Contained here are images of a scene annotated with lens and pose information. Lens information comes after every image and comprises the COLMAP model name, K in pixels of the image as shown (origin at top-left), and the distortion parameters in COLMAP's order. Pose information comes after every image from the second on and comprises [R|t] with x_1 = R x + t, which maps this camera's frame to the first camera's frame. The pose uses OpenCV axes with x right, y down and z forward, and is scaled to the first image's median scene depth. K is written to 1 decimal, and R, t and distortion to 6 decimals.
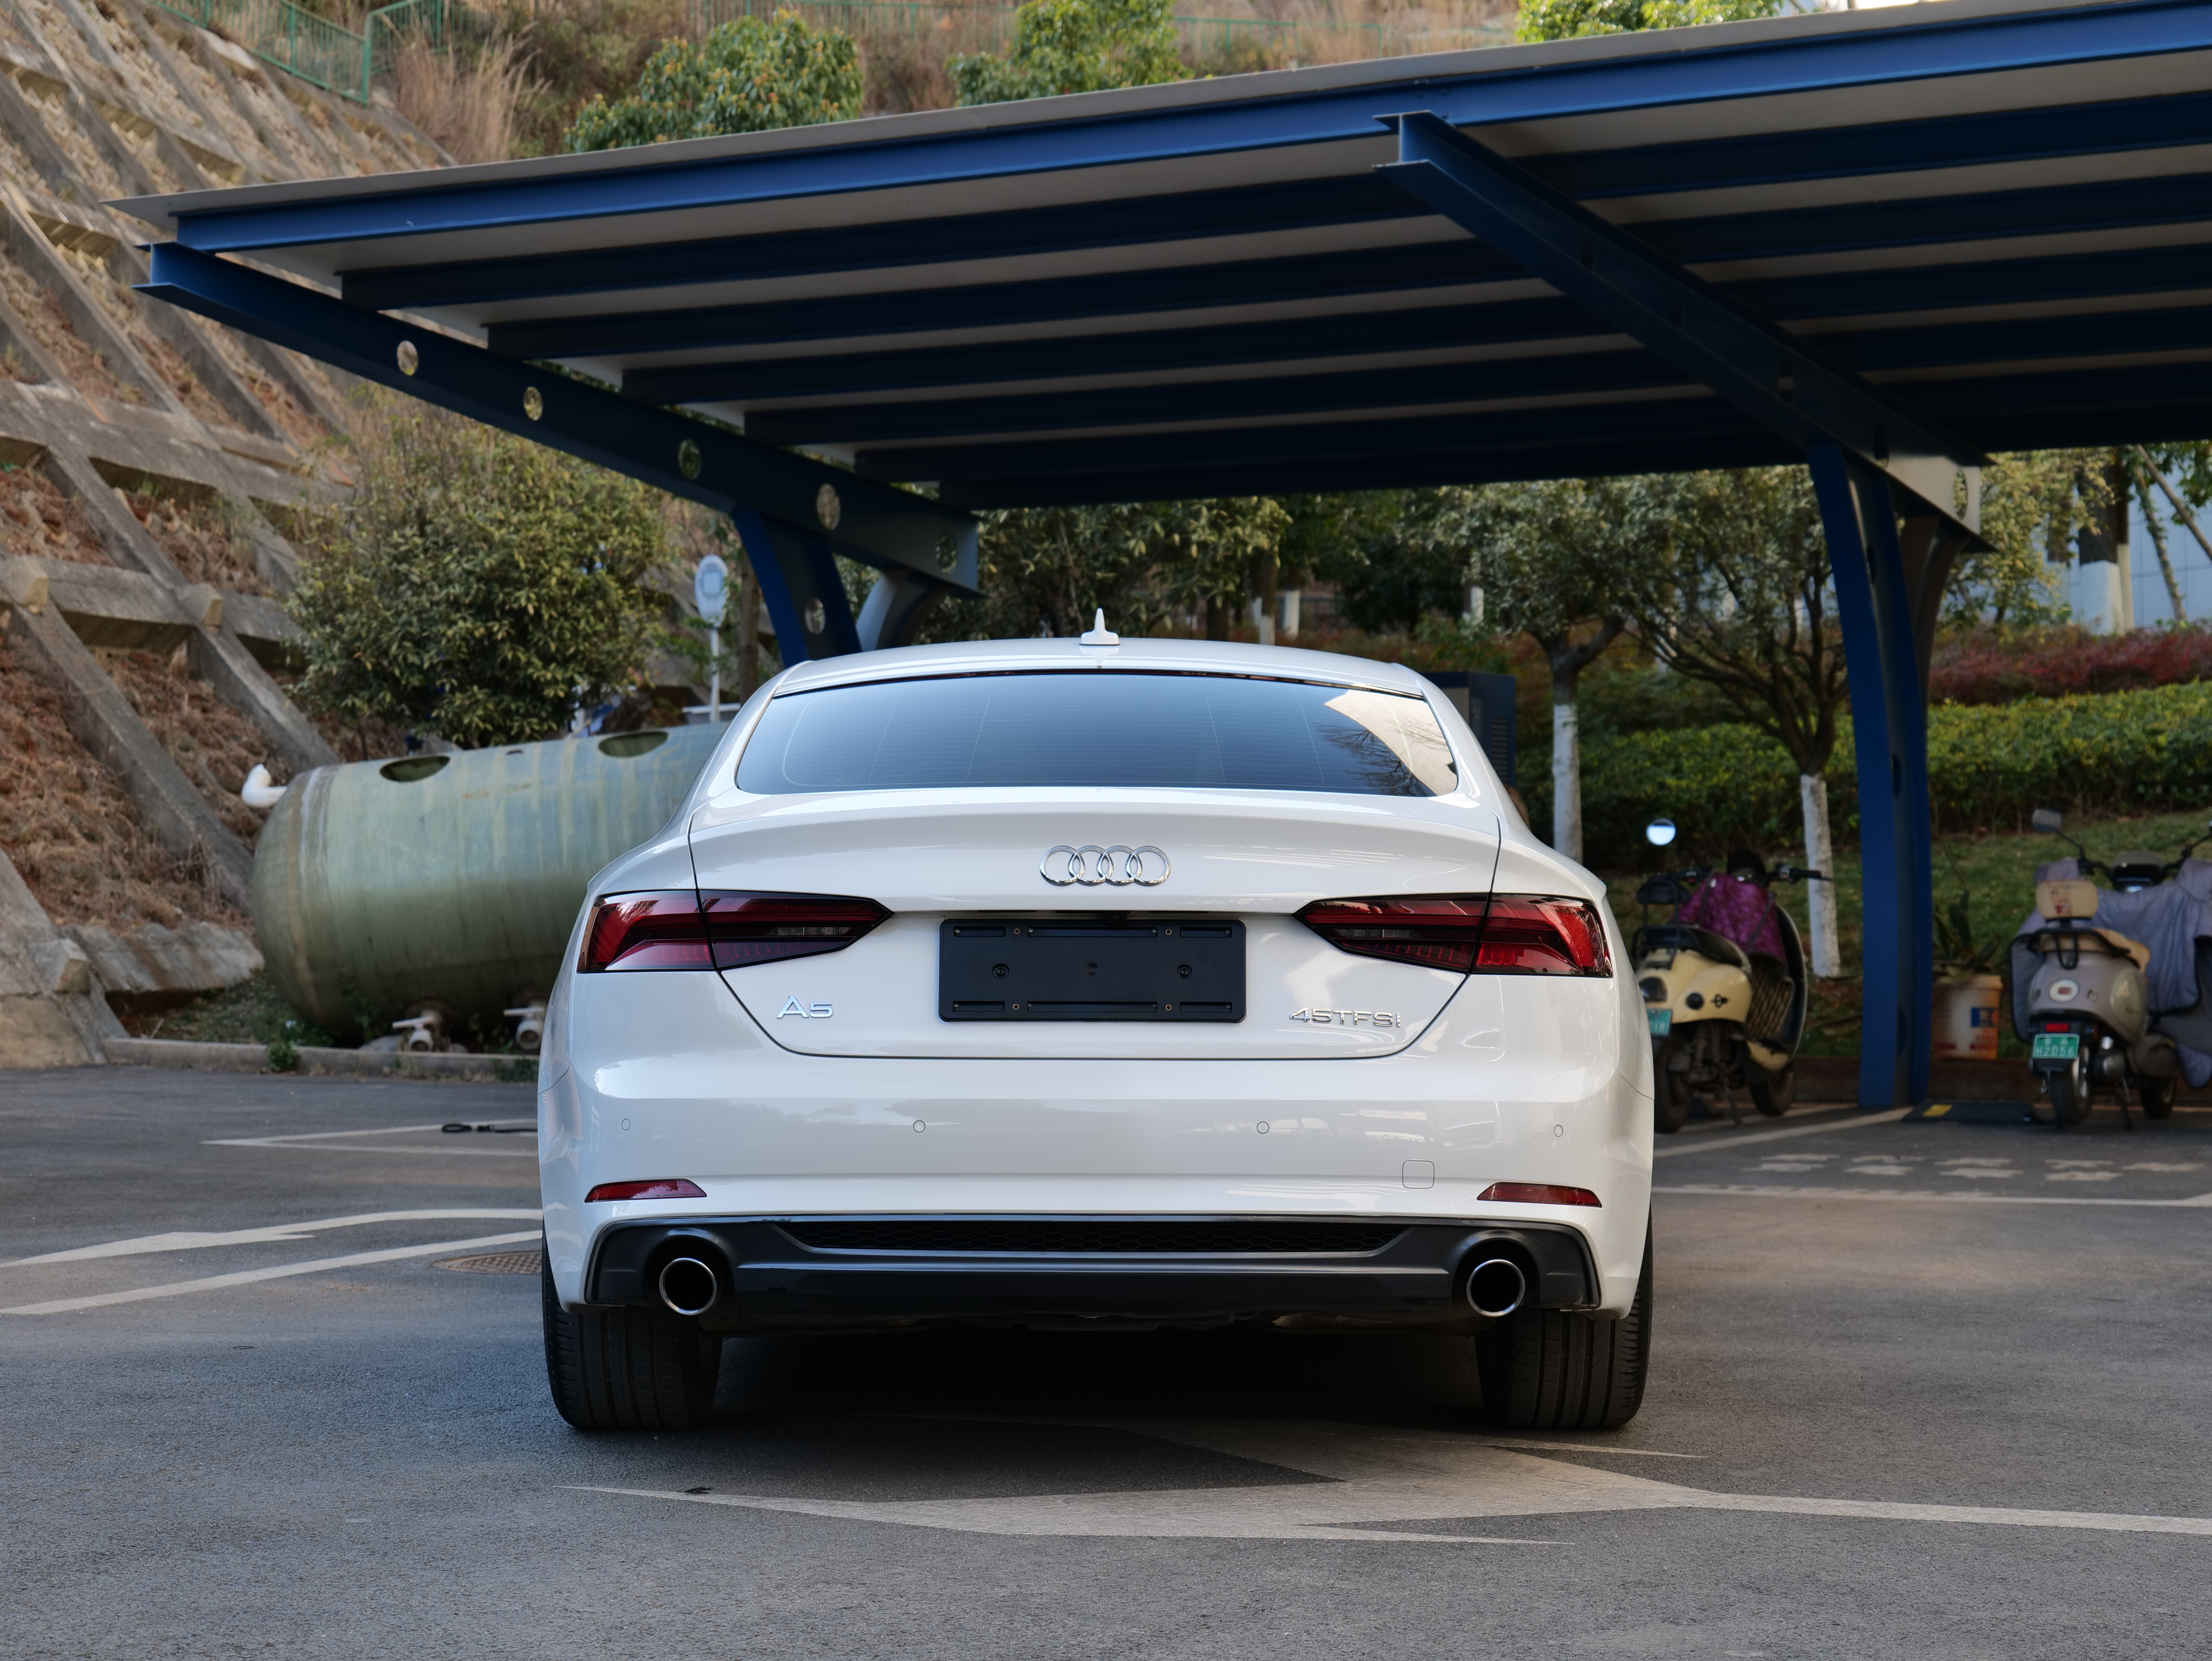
lens RADIAL K [[4143.1, 0, 1106.0], [0, 4143.1, 830.5], [0, 0, 1]] dist [-0.017630, -0.147699]
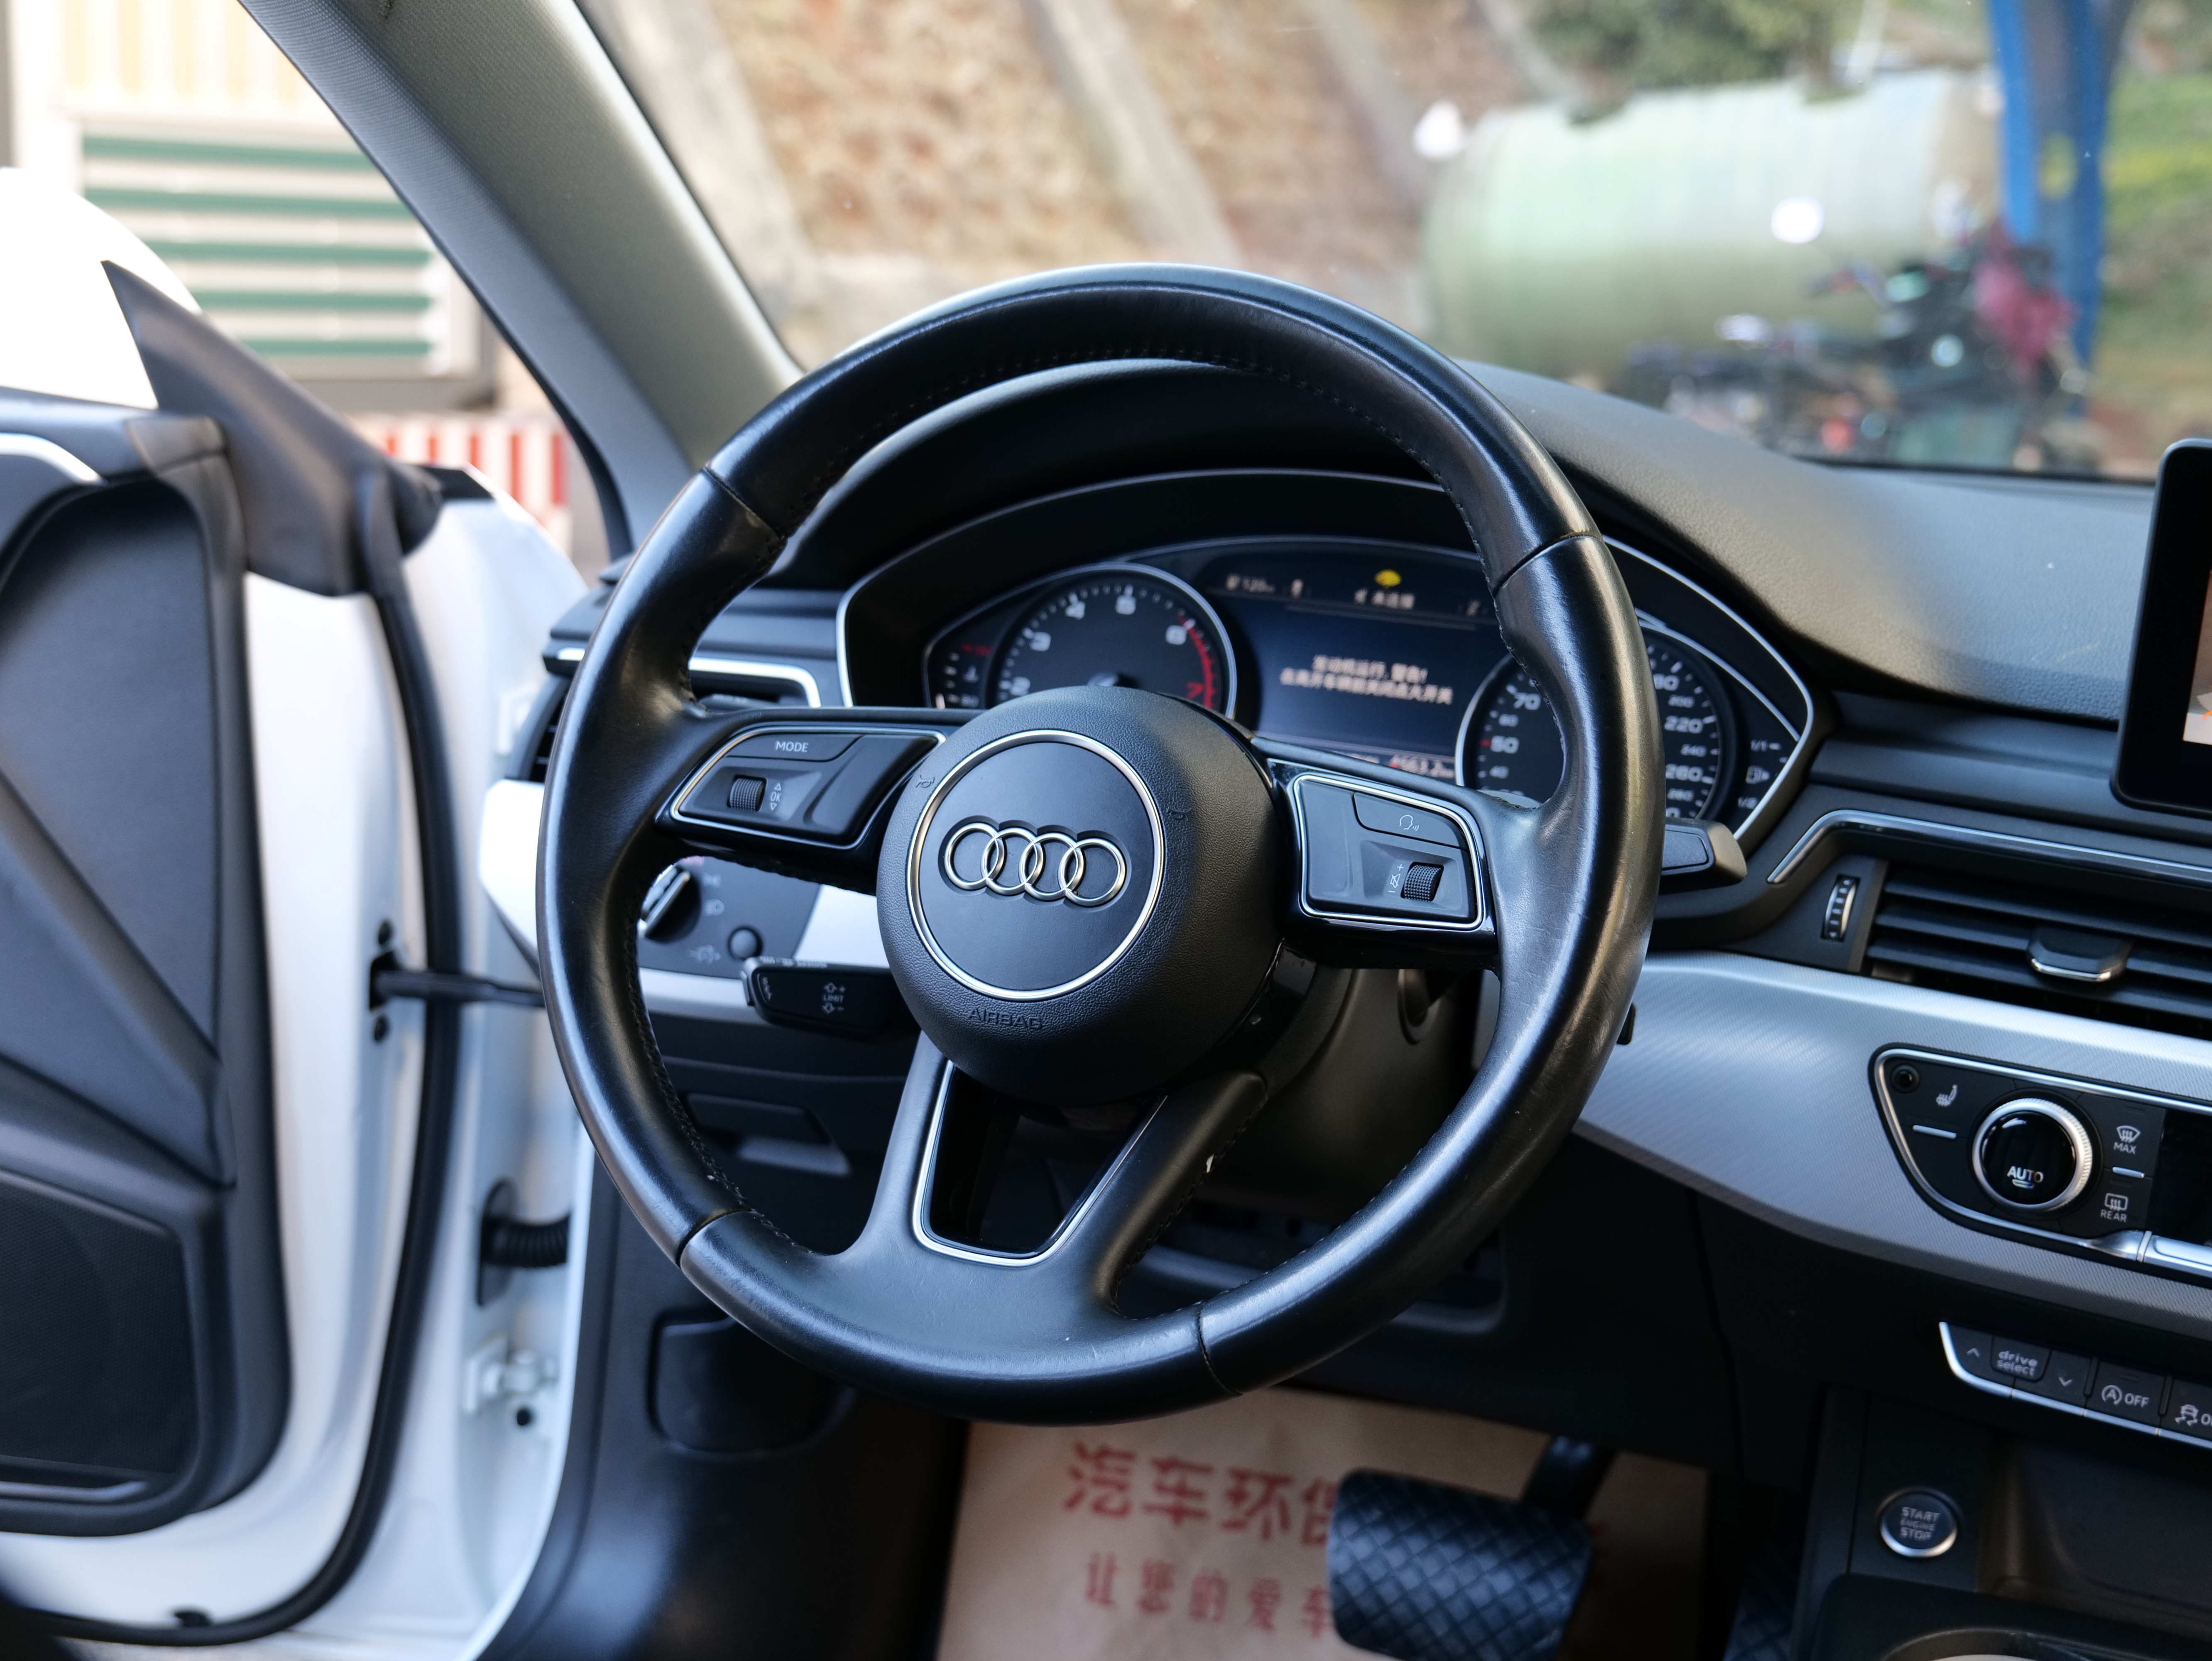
lens RADIAL K [[2830.4, 0, 1062.7], [0, 2830.4, 828.1], [0, 0, 1]] dist [-0.013623, 0.037623]
pose [[0.910257, 0.128837, -0.393489, -0.003678], [-0.038583, 0.972614, 0.229201, -0.000705], [0.412243, -0.193449, 0.890299, 0.353770]]
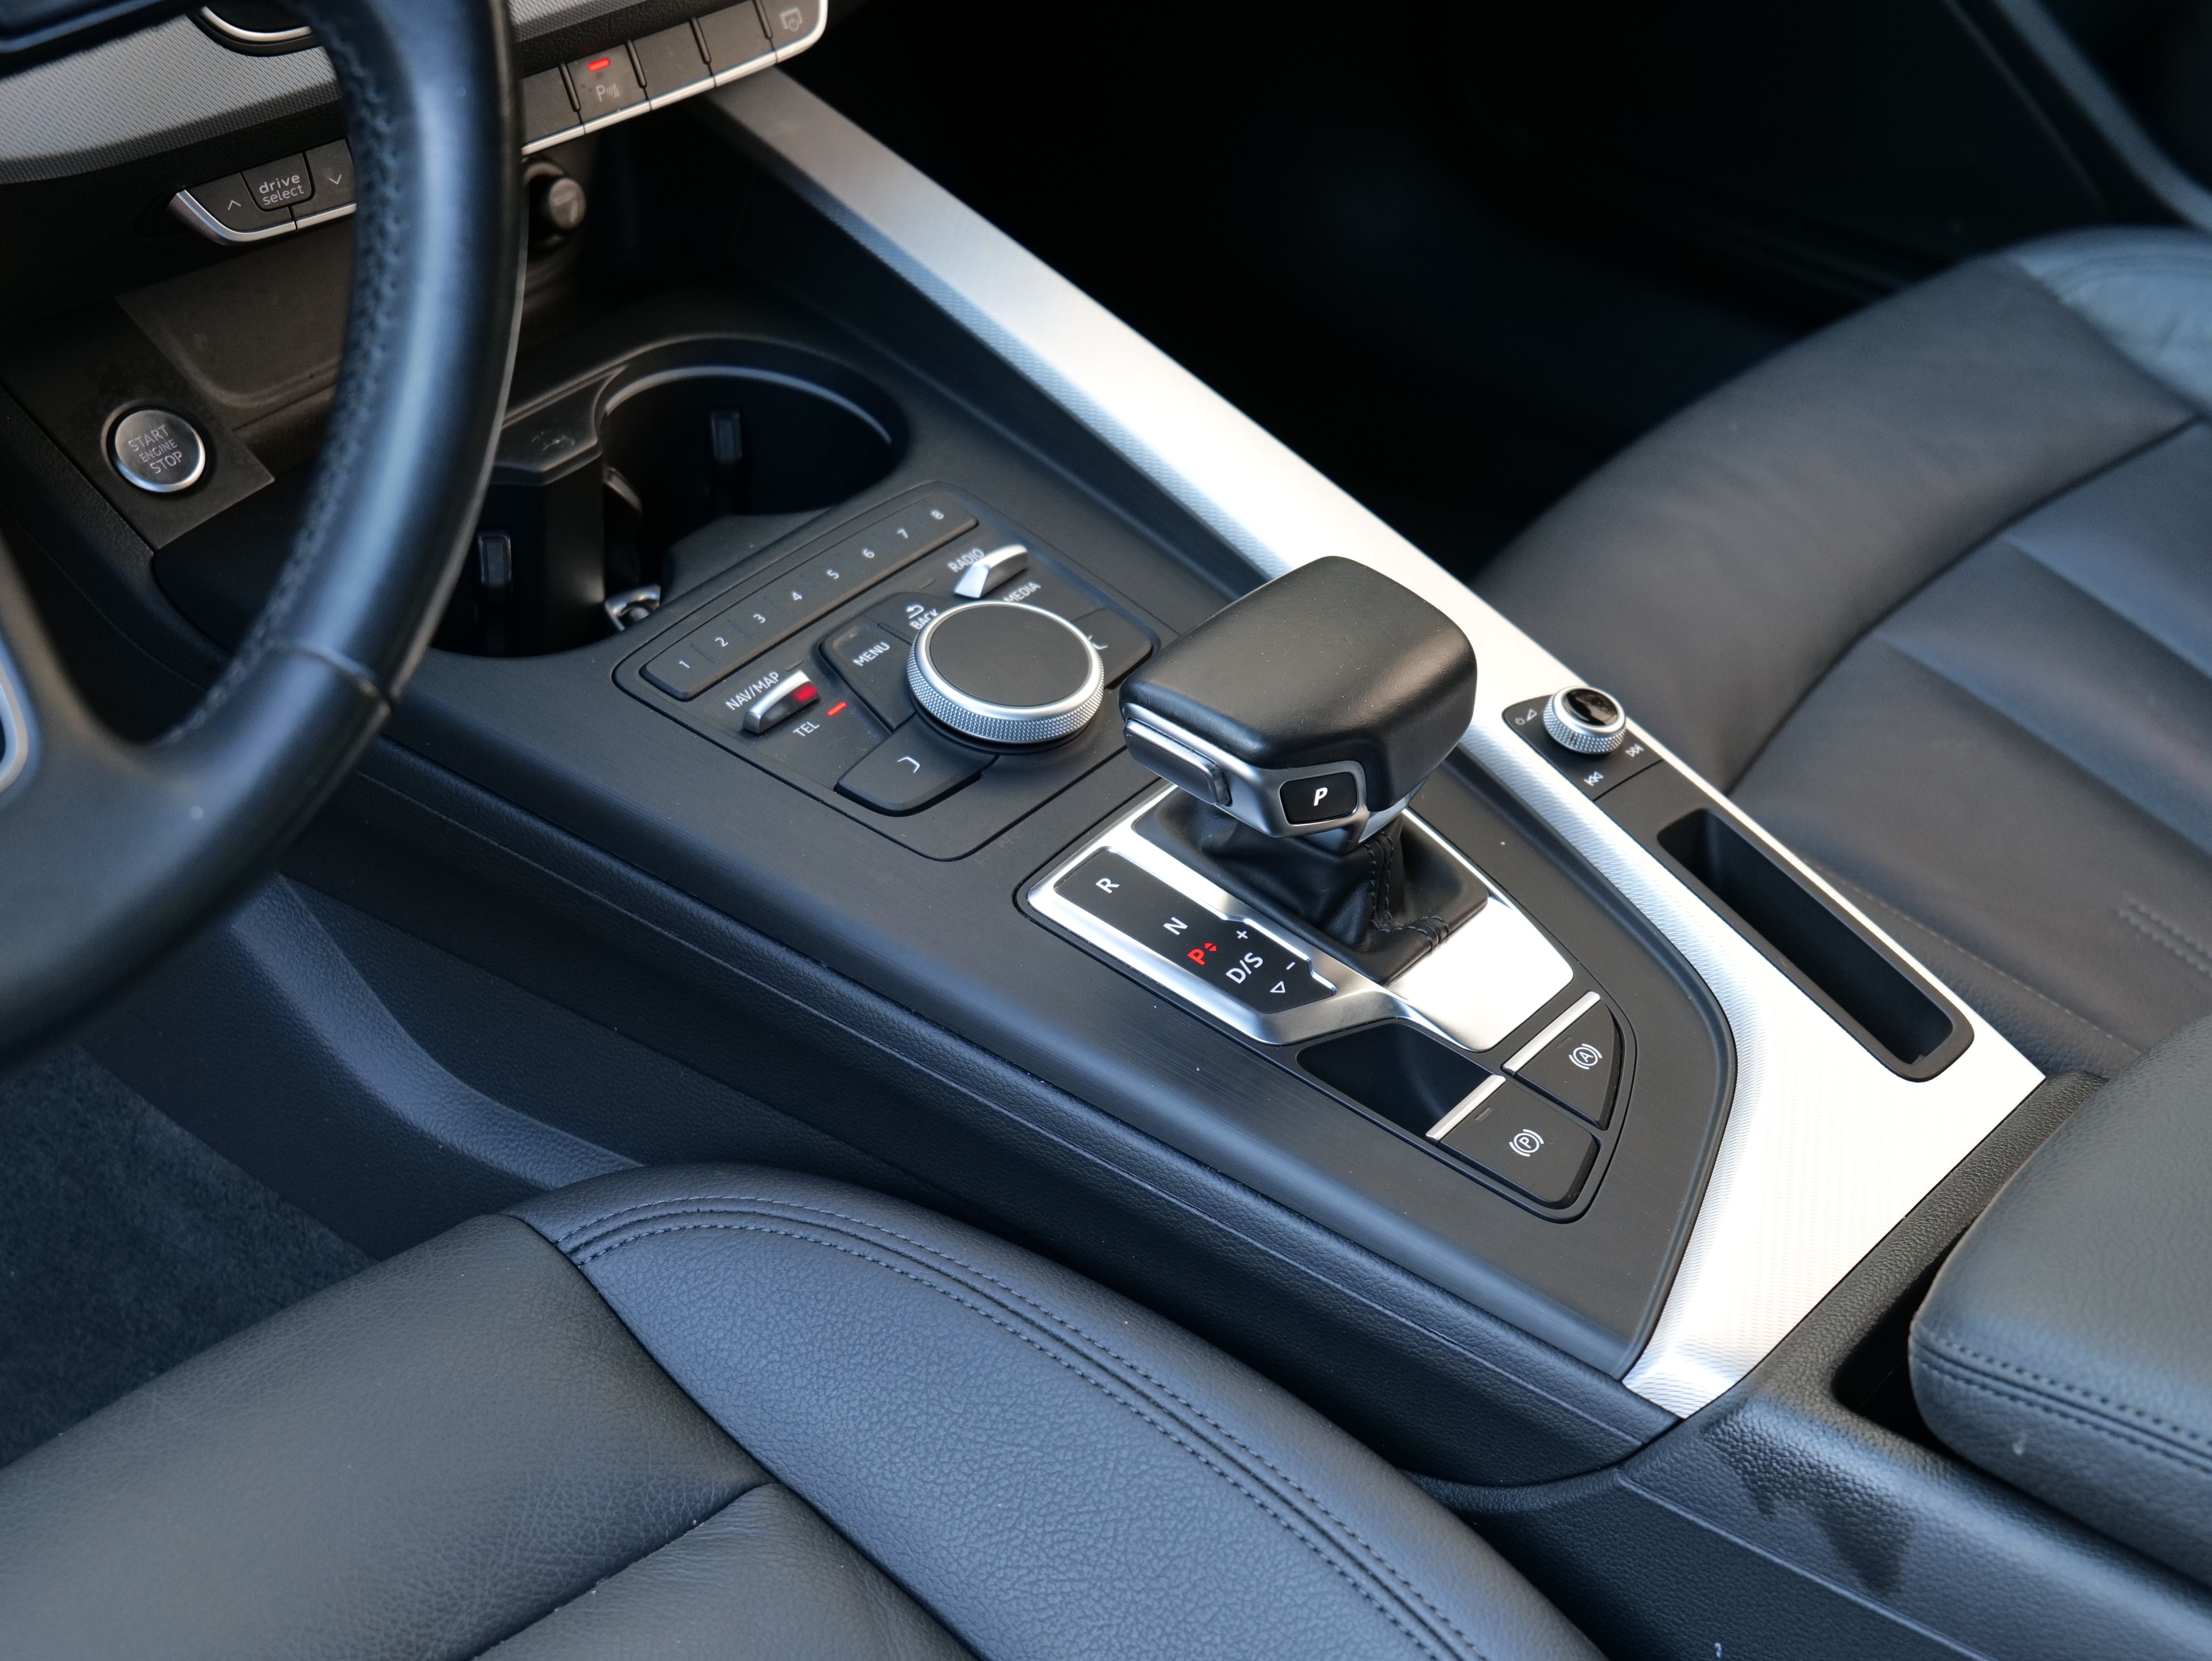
lens RADIAL K [[4225.3, 0, 1106.0], [0, 4225.3, 830.5], [0, 0, 1]] dist [-0.017653, 0.007615]
pose [[0.611271, -0.428360, 0.665474, -0.048390], [-0.066492, 0.810090, 0.582523, -0.009074], [-0.788623, -0.400328, 0.466702, 0.365994]]
